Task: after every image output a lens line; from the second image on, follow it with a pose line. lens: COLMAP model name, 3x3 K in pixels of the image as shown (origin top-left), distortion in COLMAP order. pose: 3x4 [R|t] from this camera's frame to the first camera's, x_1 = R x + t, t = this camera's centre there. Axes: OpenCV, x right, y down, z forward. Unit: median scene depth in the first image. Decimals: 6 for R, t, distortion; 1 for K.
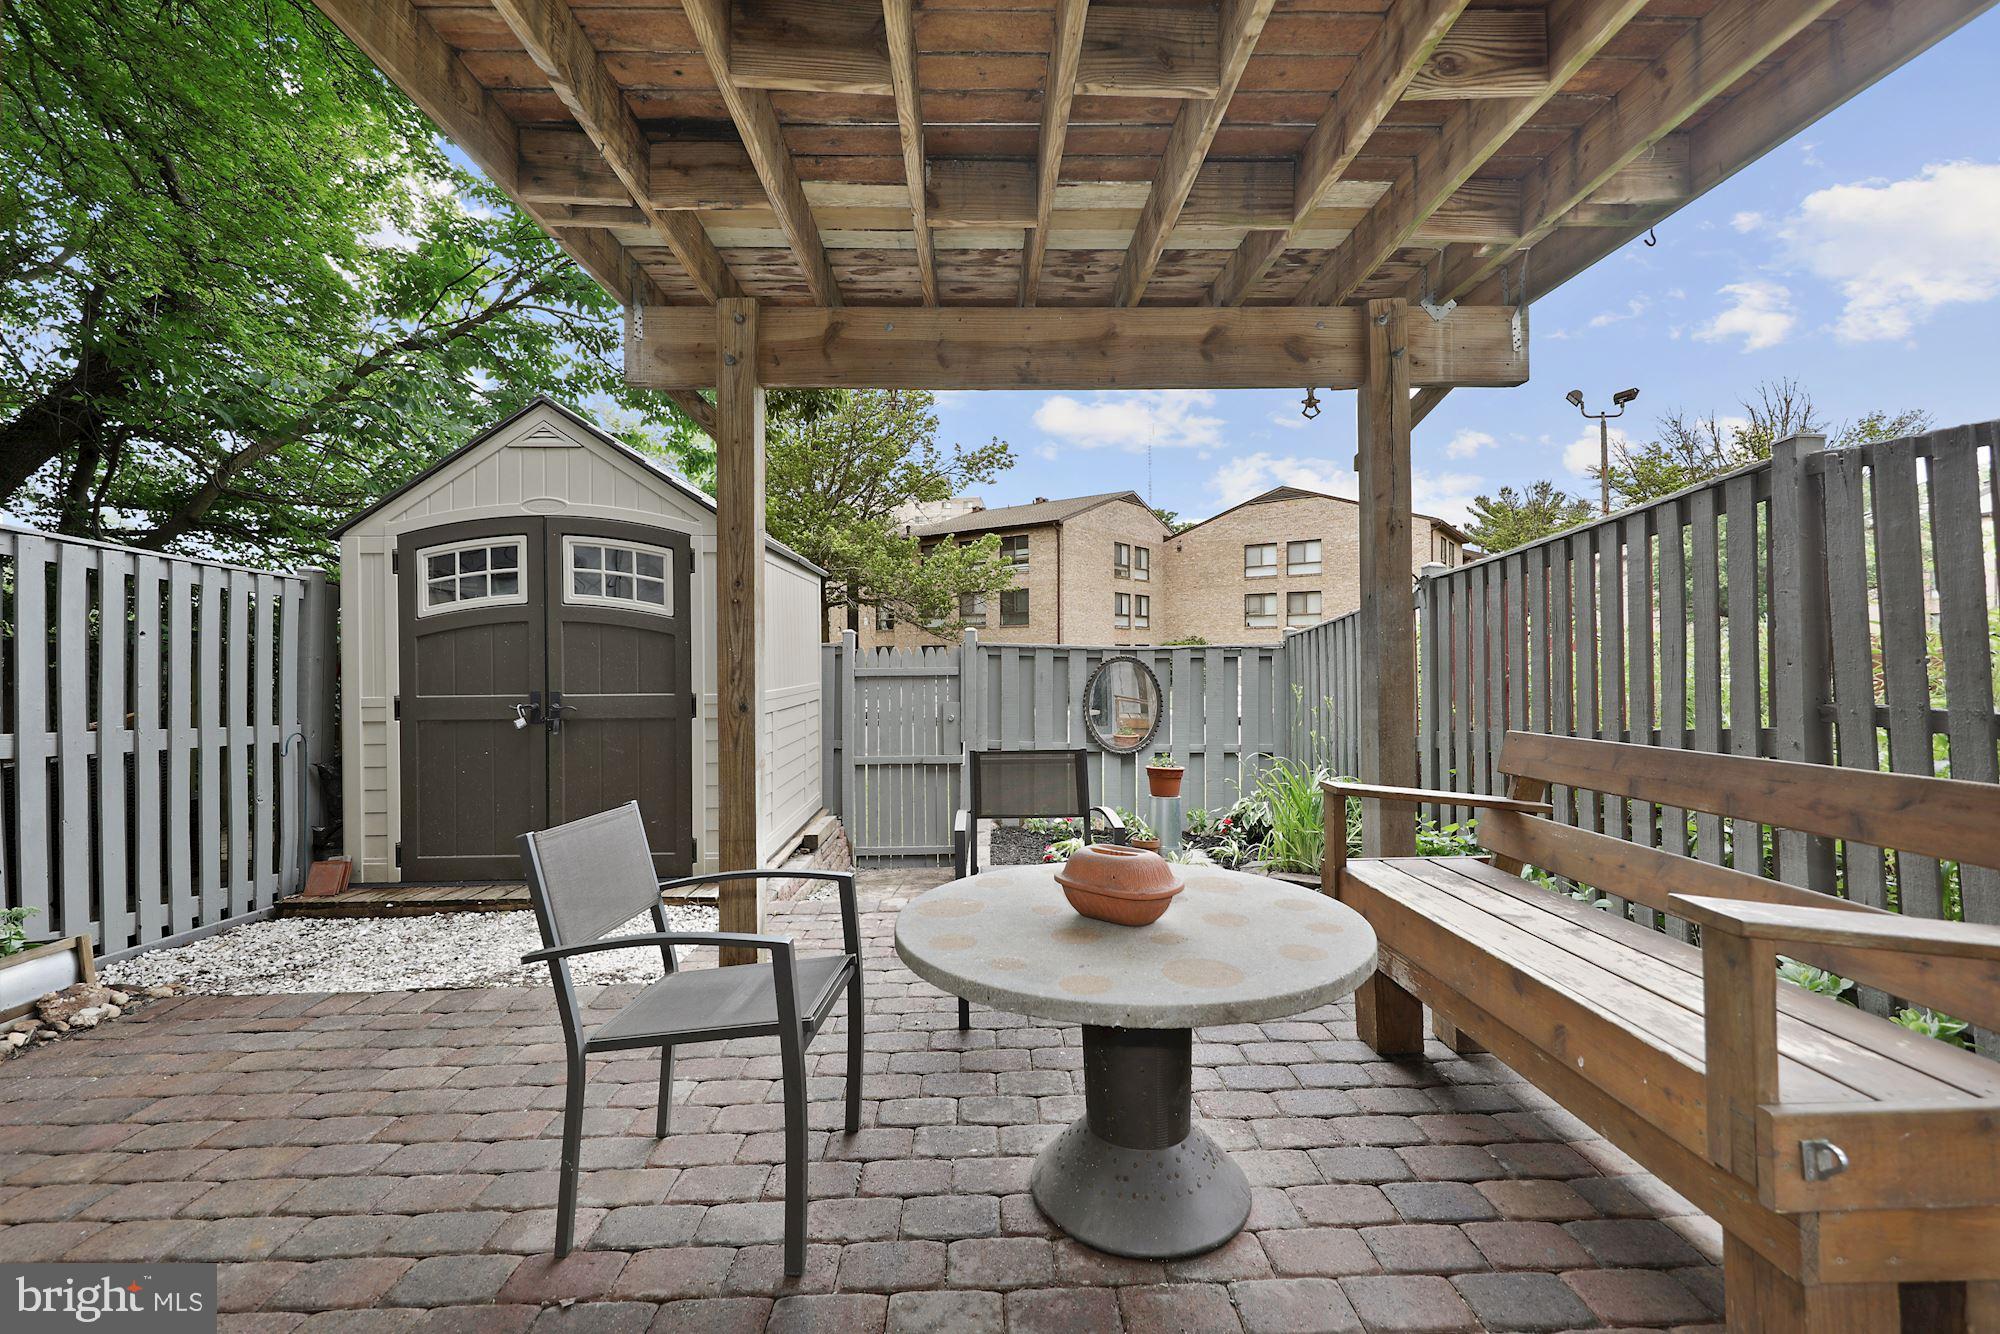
lens RADIAL K [[848.2, 0, 993.4], [0, 848.2, 660.9], [0, 0, 1]] dist [-0.001695, -0.000091]
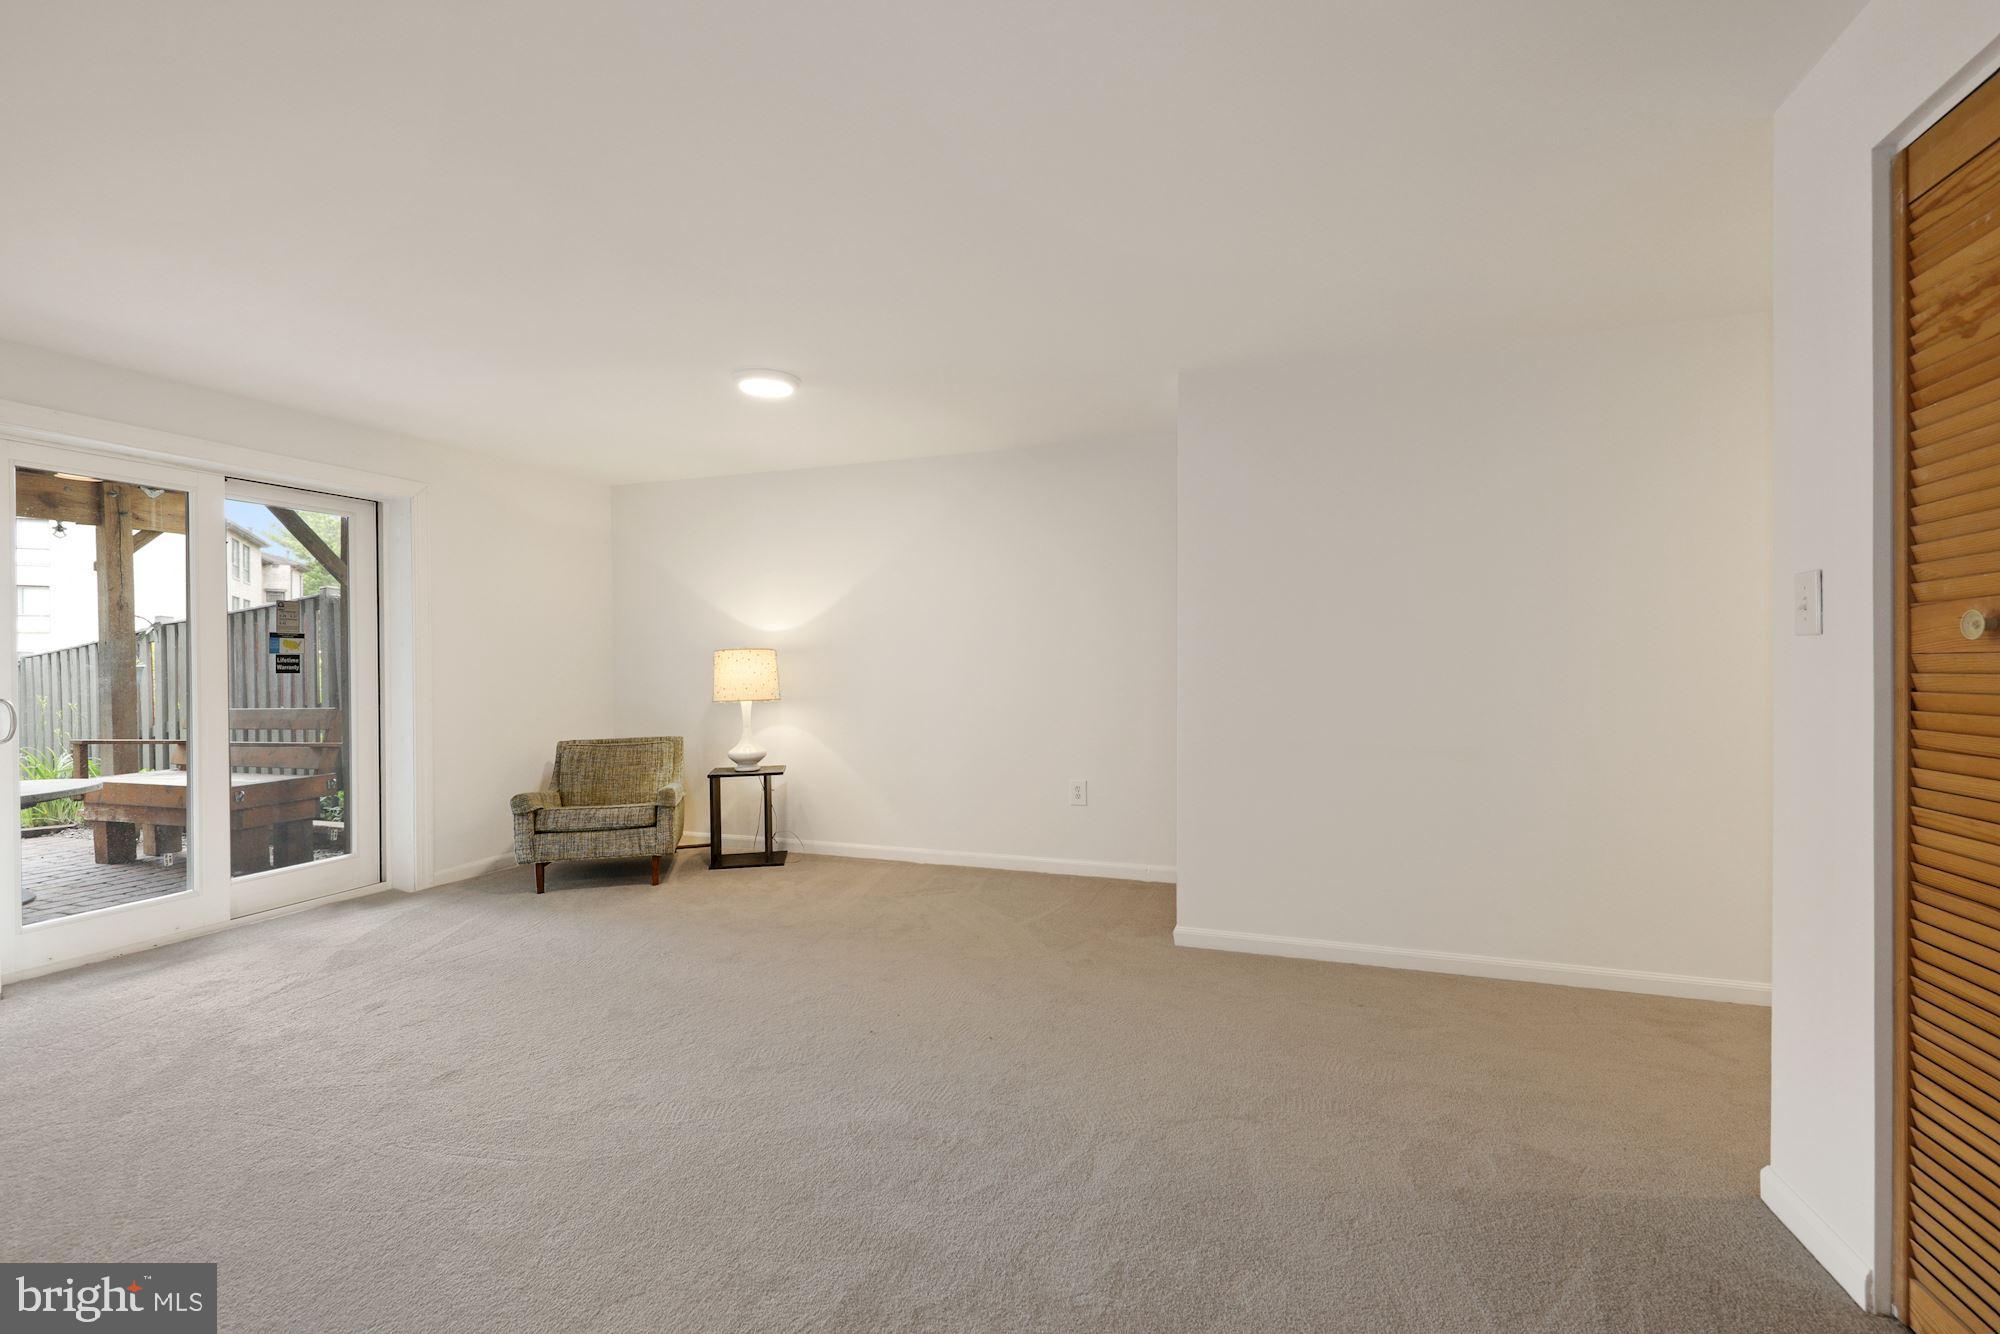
lens RADIAL K [[848.2, 0, 996.1], [0, 848.2, 662.9], [0, 0, 1]] dist [-0.001695, -0.000091]
pose [[0.351682, -0.000788, 0.936119, -0.573219], [0.009283, 0.999953, -0.002646, -0.007791], [-0.936074, 0.009620, 0.351672, -1.401848]]
